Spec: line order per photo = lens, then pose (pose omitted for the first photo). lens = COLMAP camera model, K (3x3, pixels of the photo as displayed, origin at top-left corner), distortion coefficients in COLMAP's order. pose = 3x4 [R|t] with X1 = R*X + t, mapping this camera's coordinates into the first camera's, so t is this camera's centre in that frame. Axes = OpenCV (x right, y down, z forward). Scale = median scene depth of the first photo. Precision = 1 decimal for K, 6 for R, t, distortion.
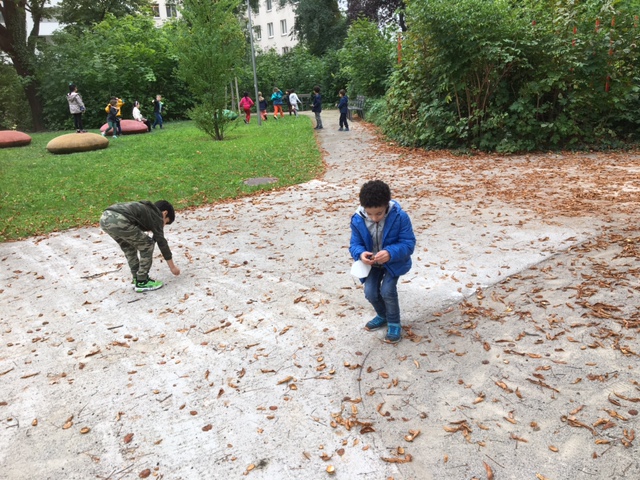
lens RADIAL K [[539.4, 0, 316.6], [0, 539.4, 237.9], [0, 0, 1]] dist [0.073058, -0.060840]
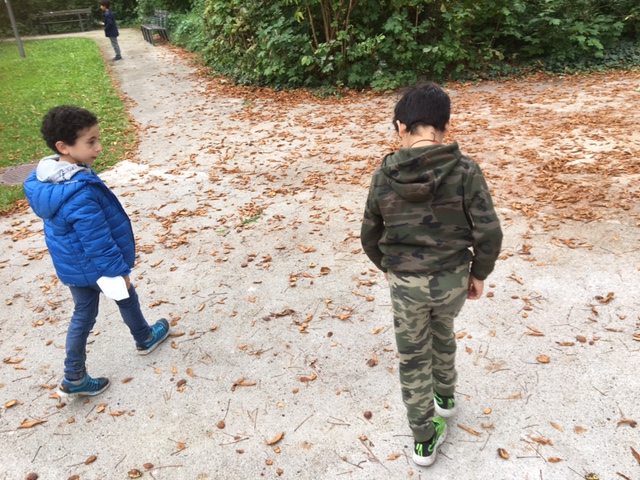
lens RADIAL K [[539.4, 0, 323.1], [0, 539.4, 239.0], [0, 0, 1]] dist [0.073058, -0.060840]
pose [[0.934754, -0.163990, 0.315186, -0.002344], [0.115881, 0.979316, 0.165865, -0.082507], [-0.335867, -0.118519, 0.934423, 0.279823]]
